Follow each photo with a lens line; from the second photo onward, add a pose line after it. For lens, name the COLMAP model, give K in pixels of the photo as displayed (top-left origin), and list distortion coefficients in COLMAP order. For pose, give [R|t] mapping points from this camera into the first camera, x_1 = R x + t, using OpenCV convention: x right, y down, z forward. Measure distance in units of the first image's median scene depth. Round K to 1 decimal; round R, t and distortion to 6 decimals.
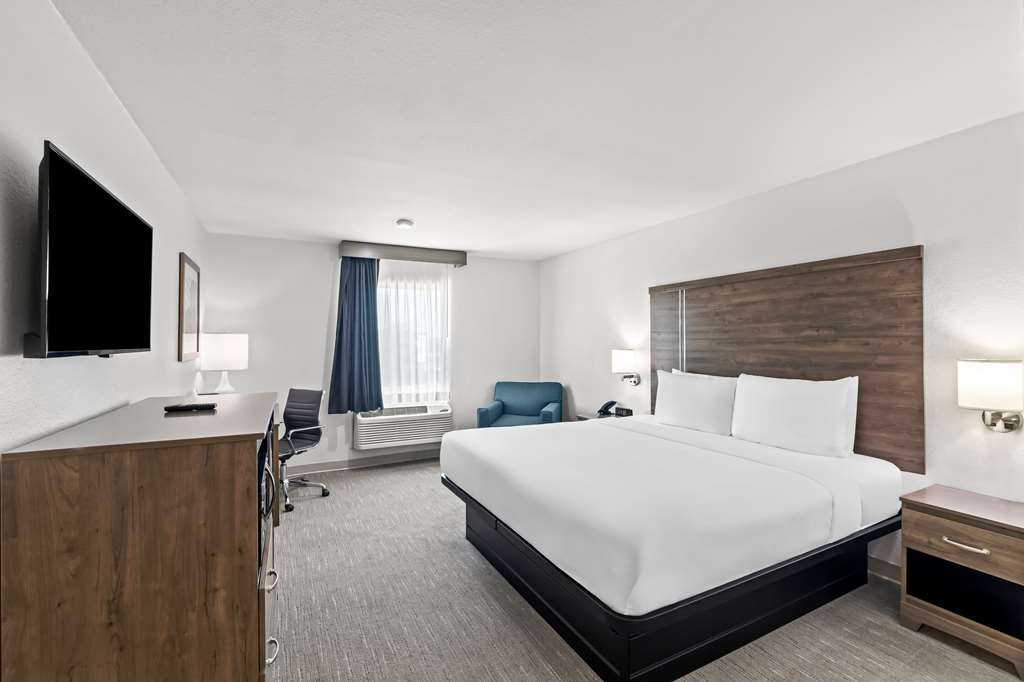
lens RADIAL K [[461.3, 0, 515.2], [0, 461.3, 340.6], [0, 0, 1]] dist [-0.002280, 0.000508]
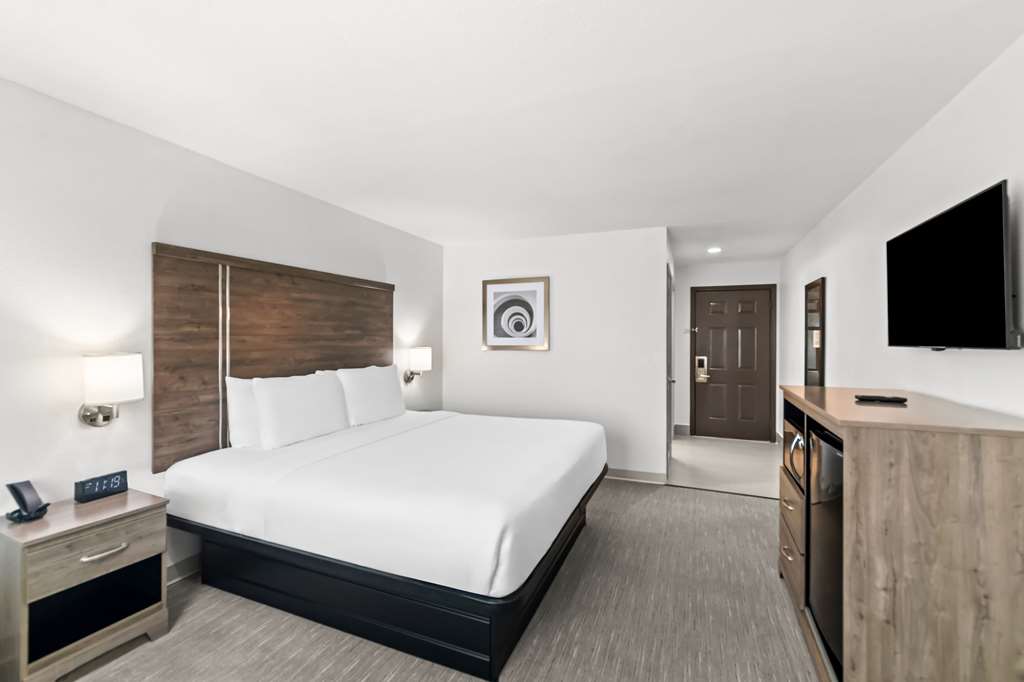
lens RADIAL K [[465.2, 0, 517.1], [0, 465.2, 333.2], [0, 0, 1]] dist [0.001164, -0.001083]
pose [[-0.637103, 0.013206, 0.770665, -0.465279], [-0.003194, 0.999799, -0.019773, 0.006991], [-0.770772, -0.015059, -0.636933, 1.087750]]
